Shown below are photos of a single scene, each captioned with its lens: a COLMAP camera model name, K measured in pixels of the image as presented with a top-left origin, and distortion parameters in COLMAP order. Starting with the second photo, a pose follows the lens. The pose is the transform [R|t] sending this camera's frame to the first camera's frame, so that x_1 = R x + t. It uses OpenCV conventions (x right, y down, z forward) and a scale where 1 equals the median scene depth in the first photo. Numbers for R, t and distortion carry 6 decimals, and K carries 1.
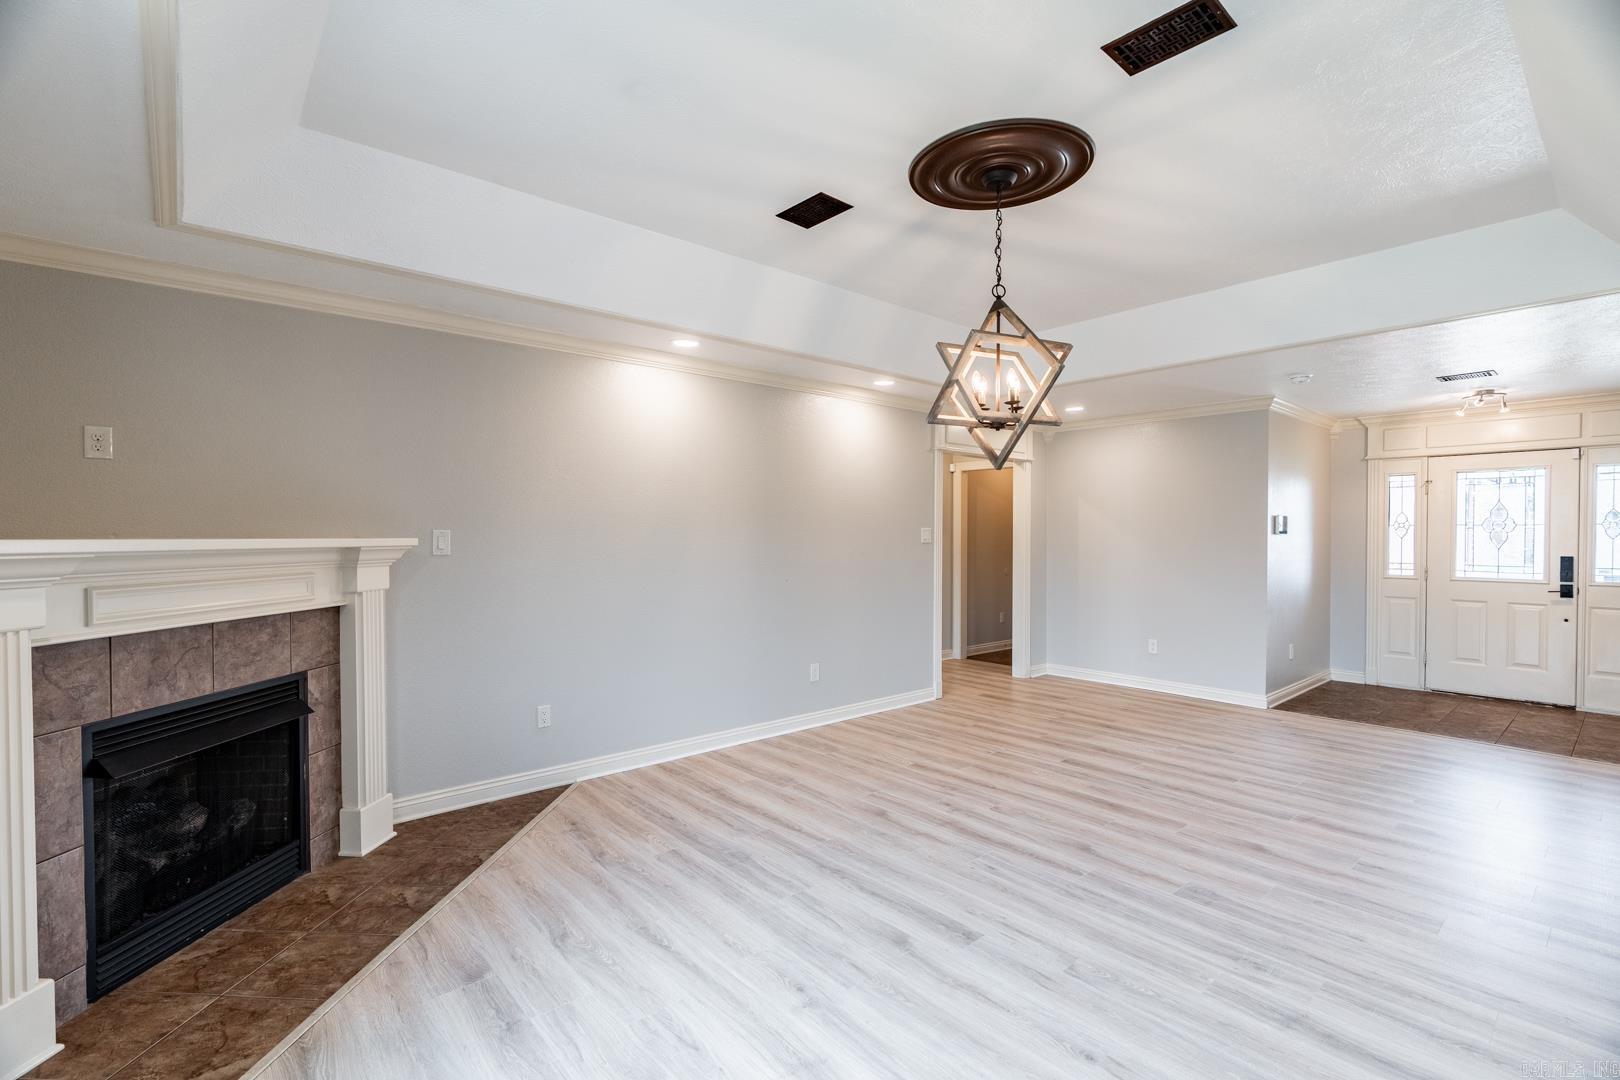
lens RADIAL K [[732.1, 0, 802.1], [0, 732.1, 541.3], [0, 0, 1]] dist [-0.004438, -0.000207]
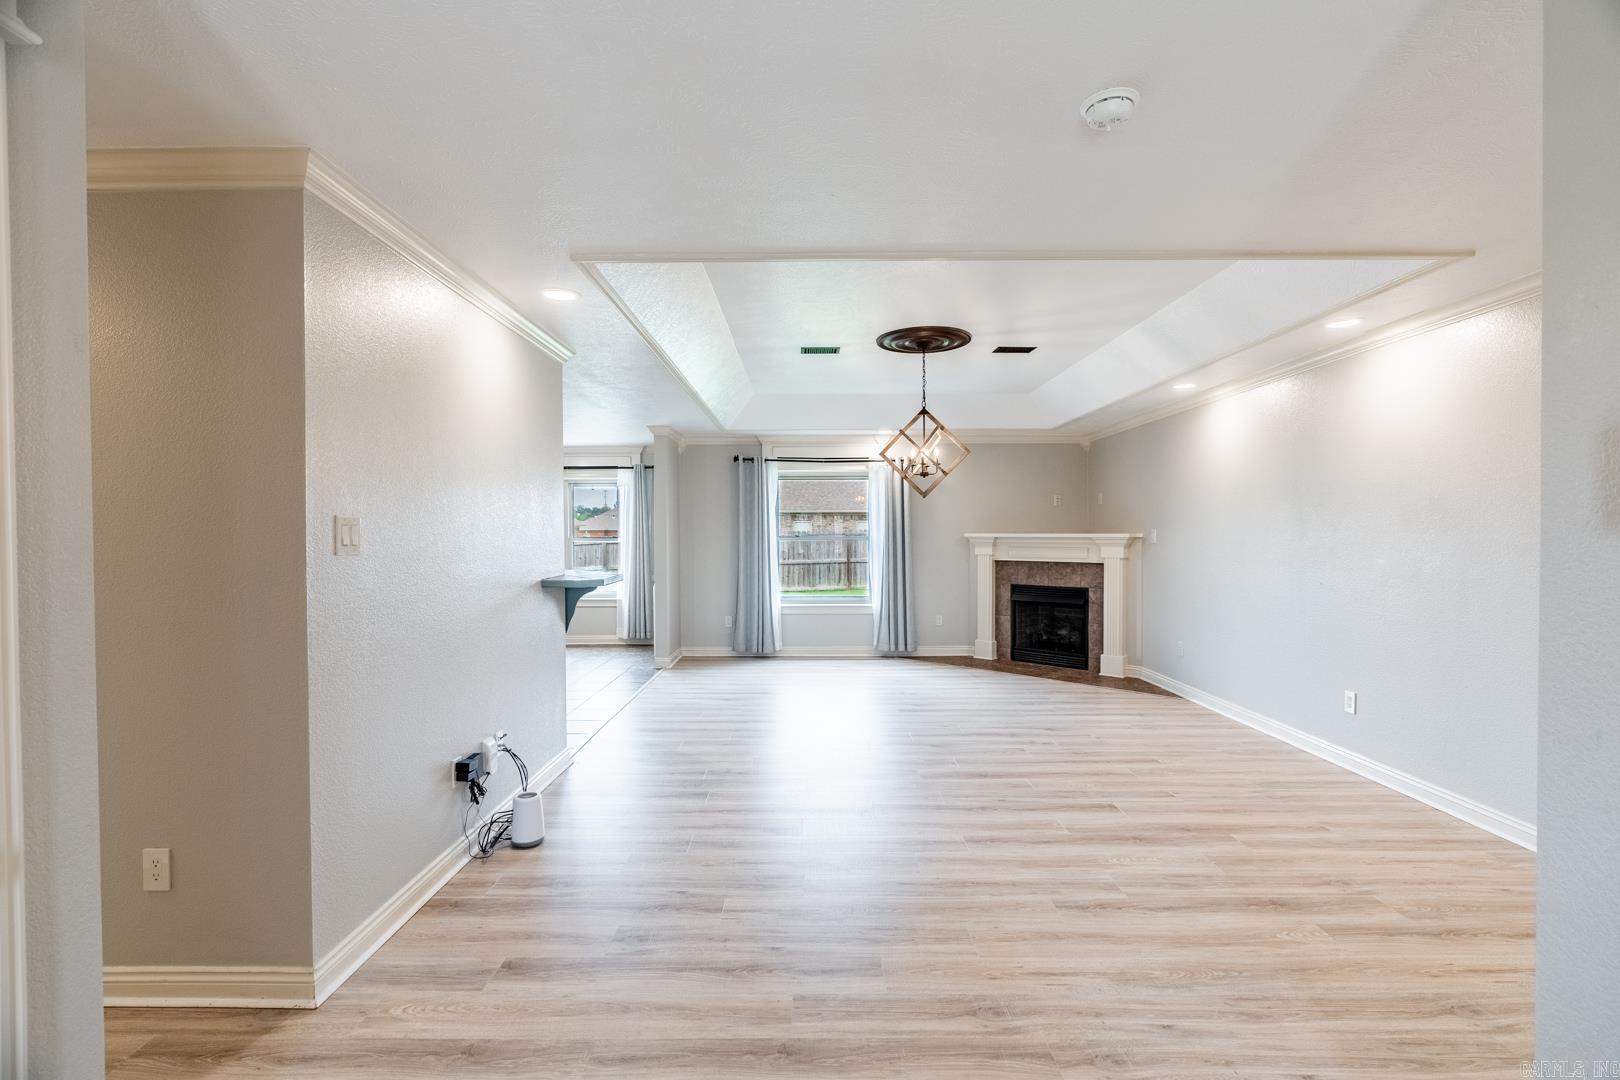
lens RADIAL K [[732.1, 0, 807.6], [0, 732.1, 538.9], [0, 0, 1]] dist [-0.004438, -0.000207]
pose [[-0.655666, 0.004491, -0.755037, 1.371562], [-0.006414, 0.999913, 0.011517, -0.005965], [0.755024, 0.012395, -0.655581, 1.458893]]
